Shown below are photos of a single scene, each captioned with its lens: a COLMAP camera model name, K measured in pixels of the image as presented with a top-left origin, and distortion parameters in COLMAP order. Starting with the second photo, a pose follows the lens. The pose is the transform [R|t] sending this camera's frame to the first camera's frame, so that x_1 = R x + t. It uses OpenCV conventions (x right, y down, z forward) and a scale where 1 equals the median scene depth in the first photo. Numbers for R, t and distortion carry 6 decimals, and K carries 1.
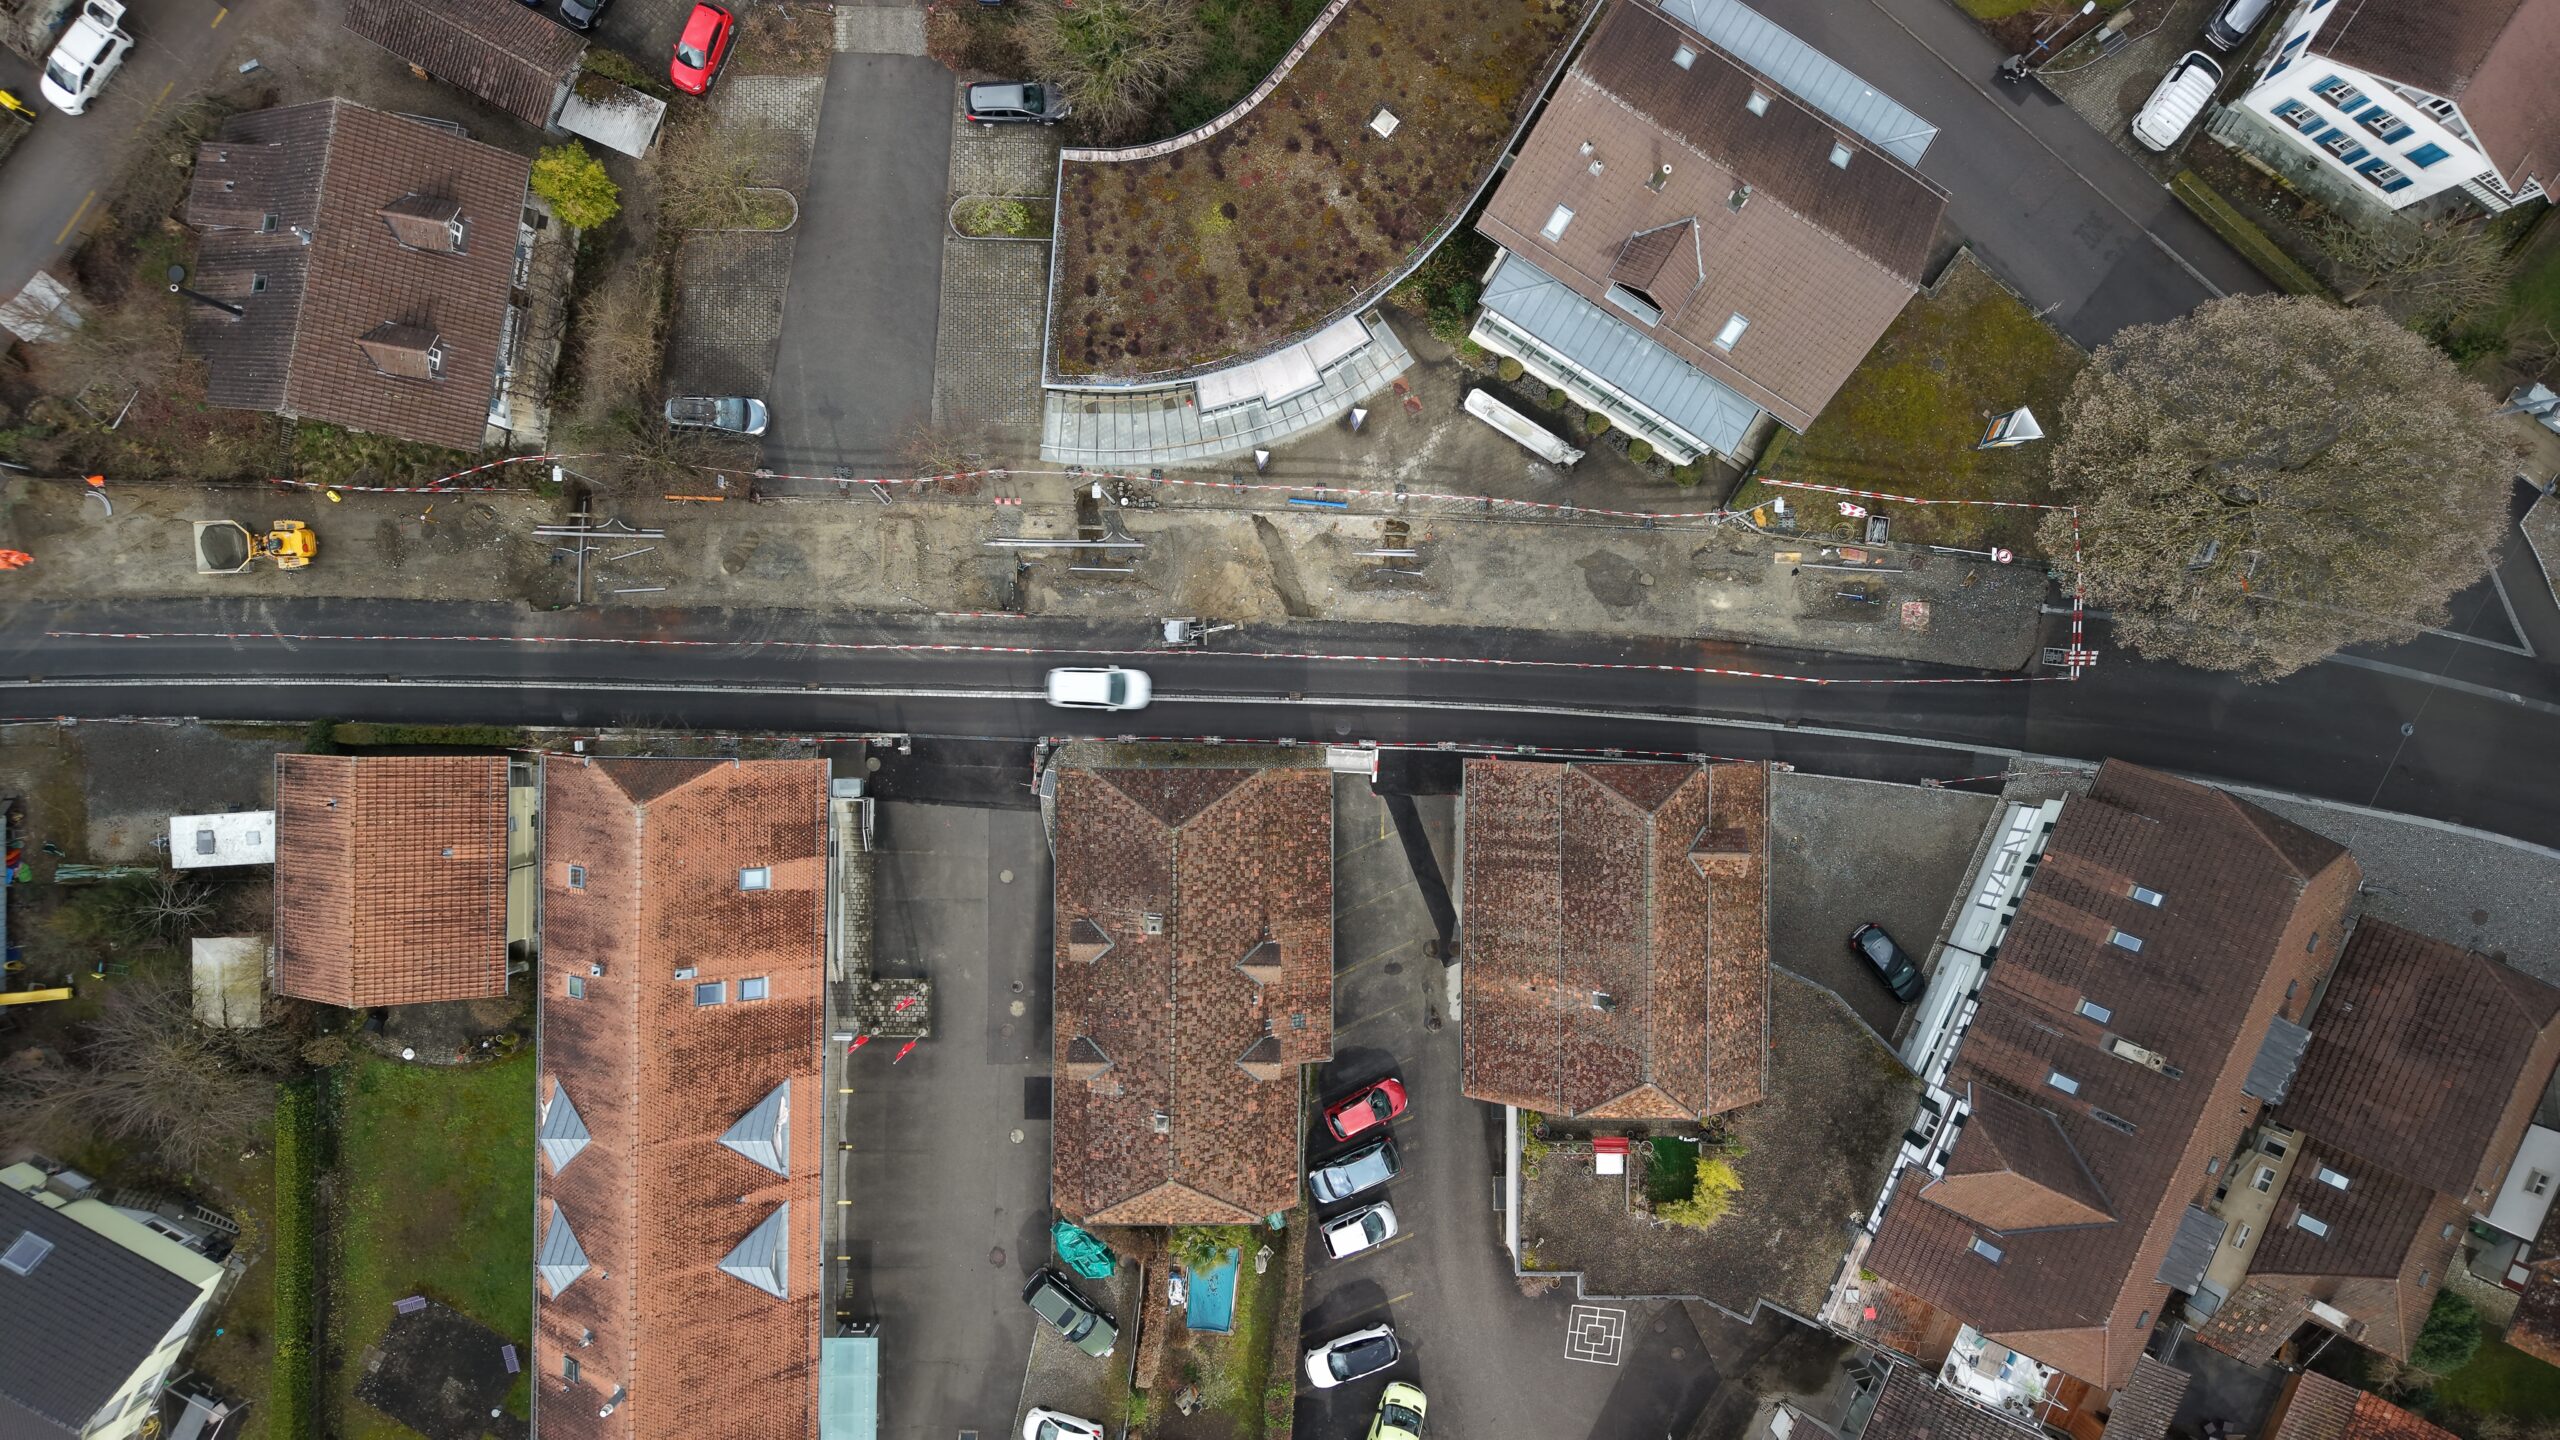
lens RADIAL K [[1727.3, 0, 1276.1], [0, 1727.3, 727.3], [0, 0, 1]] dist [0.037066, -0.045182]
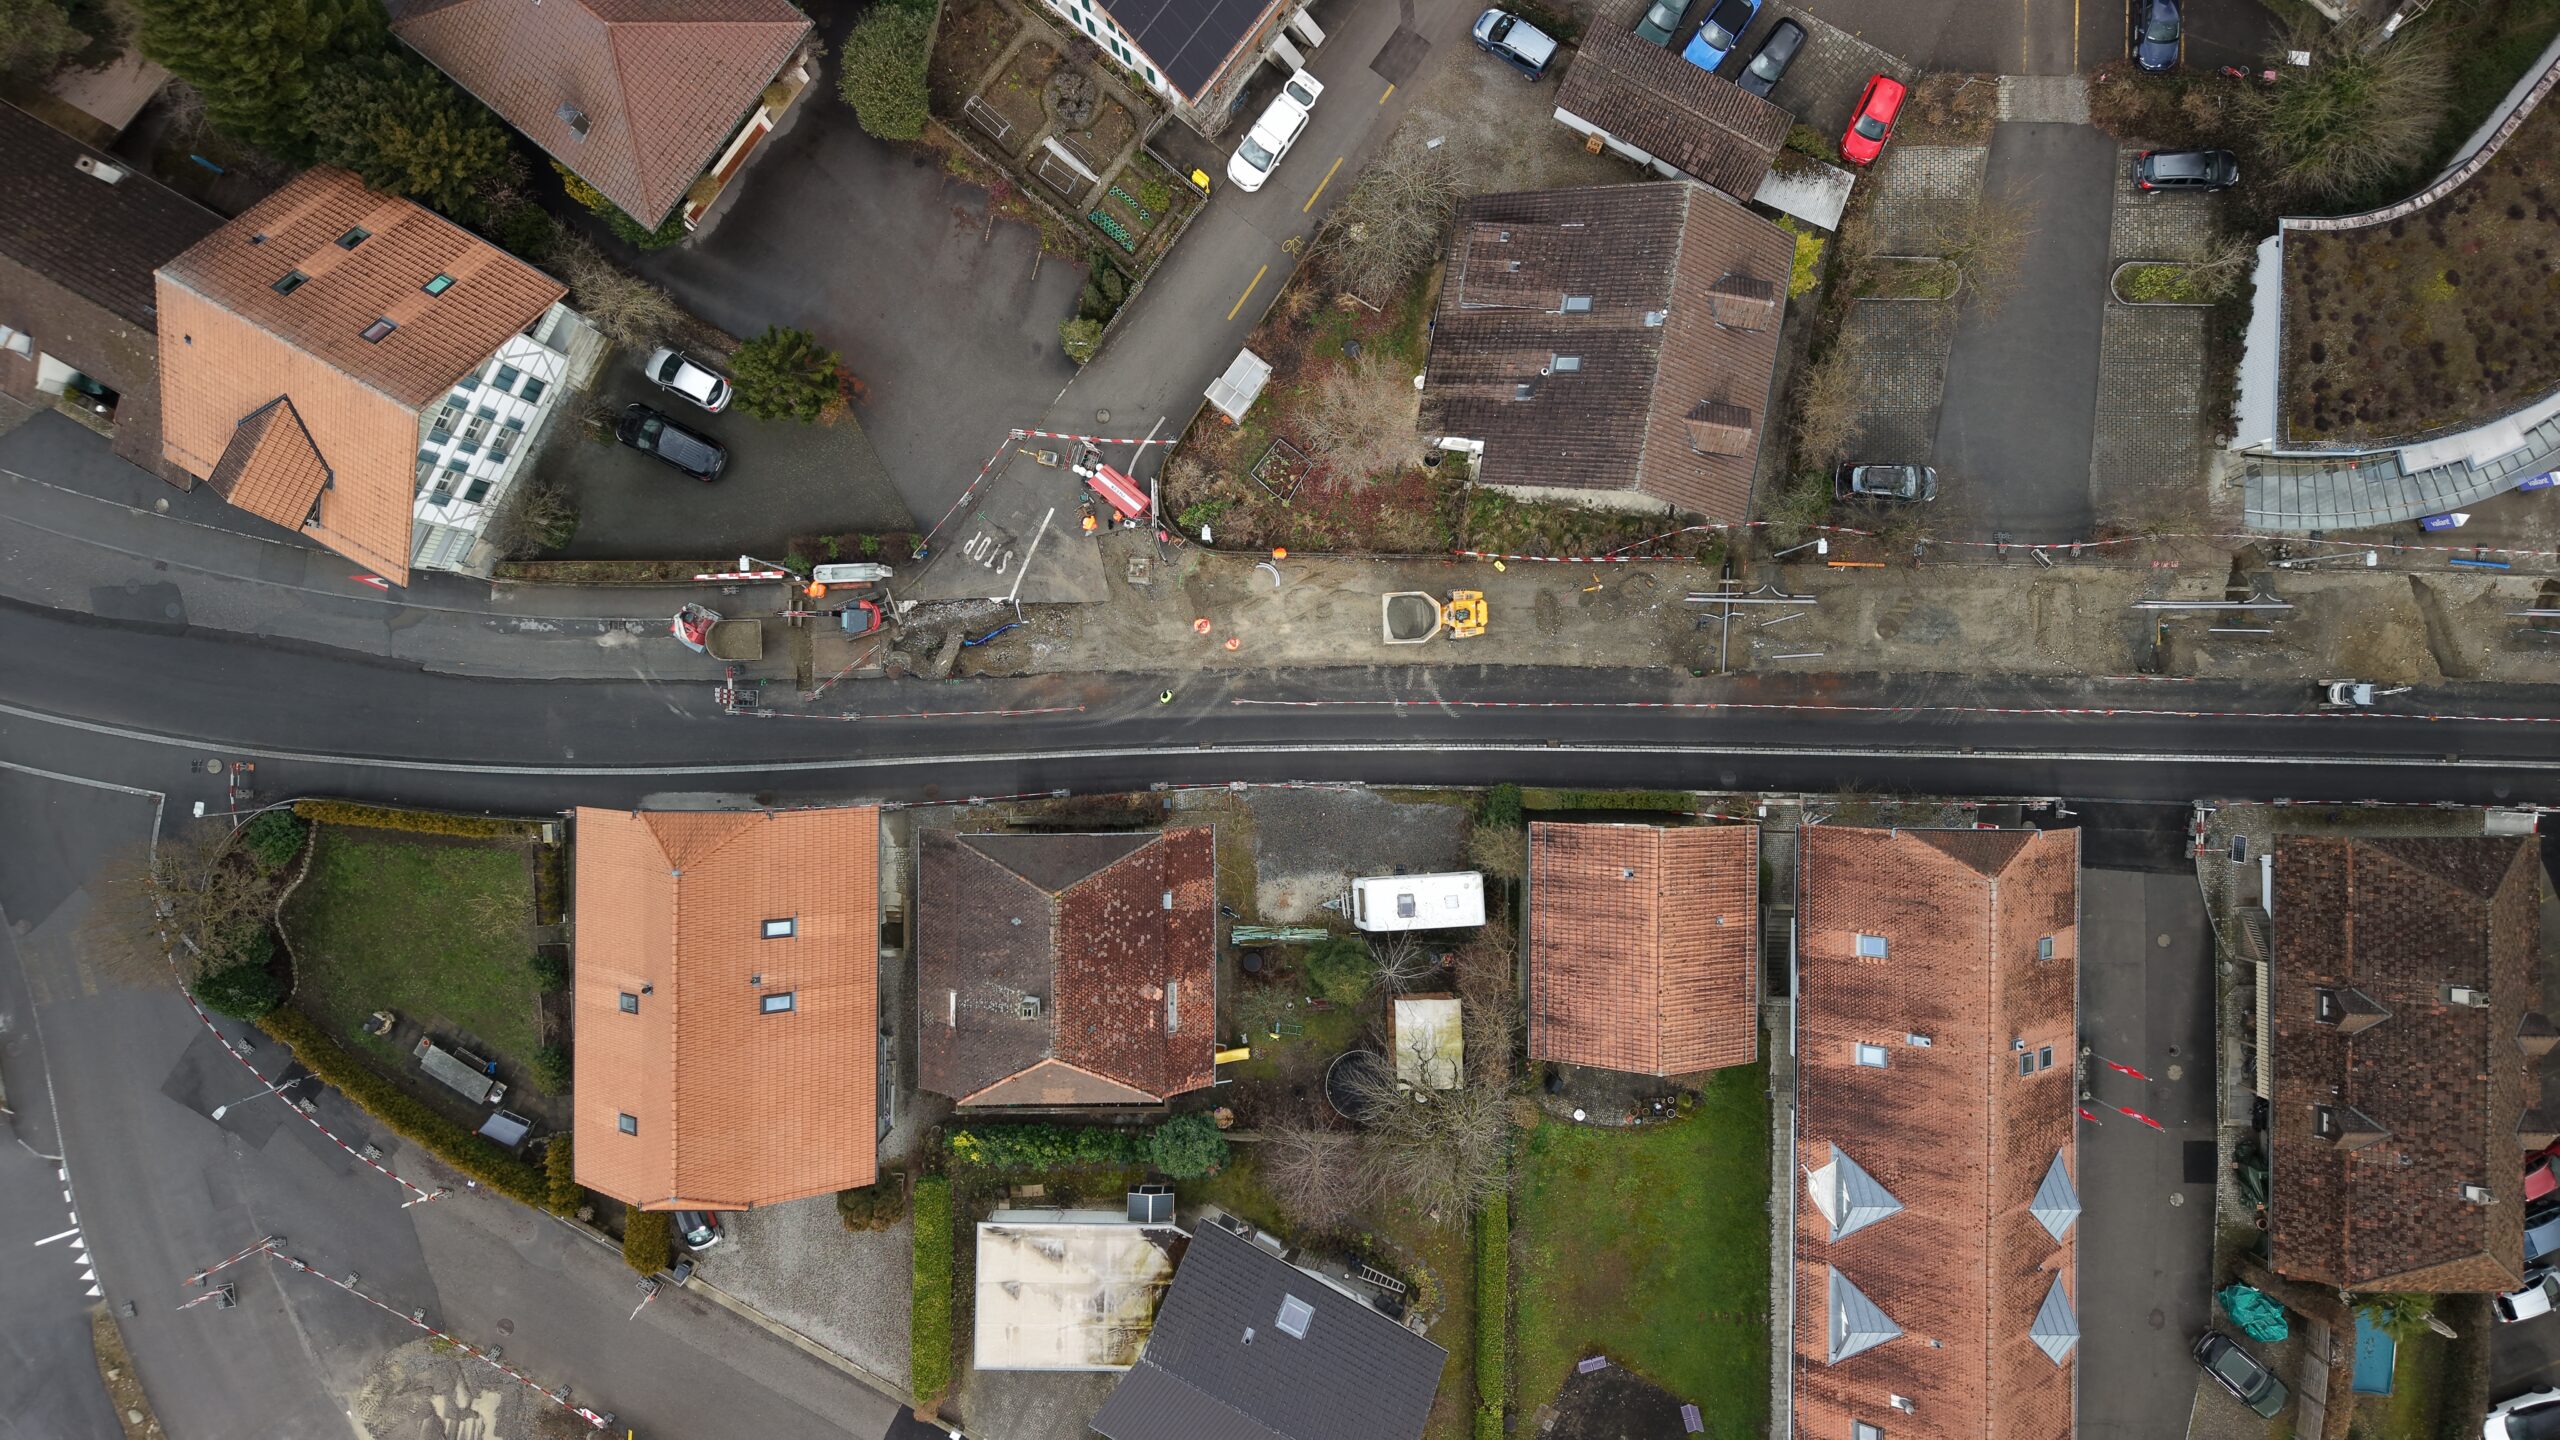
lens RADIAL K [[1727.3, 0, 1281.2], [0, 1727.3, 723.0], [0, 0, 1]] dist [0.037066, -0.045182]
pose [[0.999881, -0.003449, -0.015041, -0.655632], [0.003360, 0.999977, -0.005919, -0.035024], [0.015061, 0.005868, 0.999869, -0.013373]]
